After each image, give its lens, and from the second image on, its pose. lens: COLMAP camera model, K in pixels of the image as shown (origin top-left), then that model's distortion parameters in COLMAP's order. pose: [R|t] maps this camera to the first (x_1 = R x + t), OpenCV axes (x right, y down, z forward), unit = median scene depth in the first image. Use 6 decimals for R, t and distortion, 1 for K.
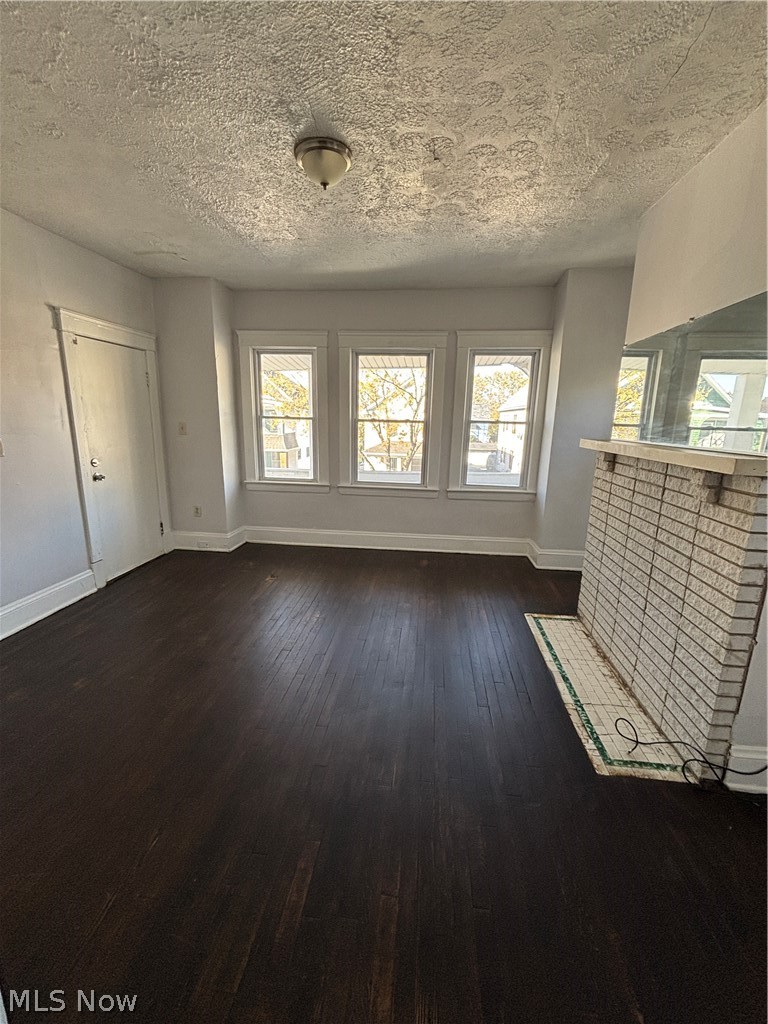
lens RADIAL K [[417.9, 0, 391.4], [0, 417.9, 511.5], [0, 0, 1]] dist [-0.002145, -0.001515]
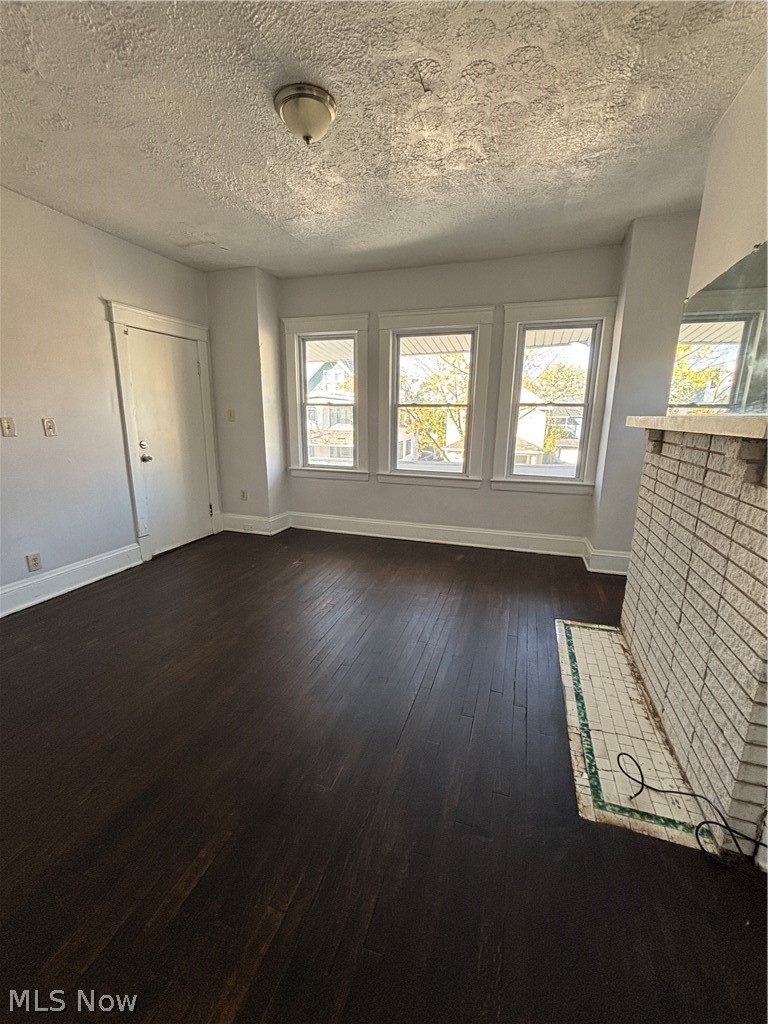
lens RADIAL K [[417.9, 0, 389.7], [0, 417.9, 512.0], [0, 0, 1]] dist [-0.002145, -0.001515]
pose [[0.977554, 0.037266, -0.207362, 0.161873], [-0.035730, 0.999299, 0.011150, 0.024923], [0.207632, -0.003491, 0.978201, 0.078460]]
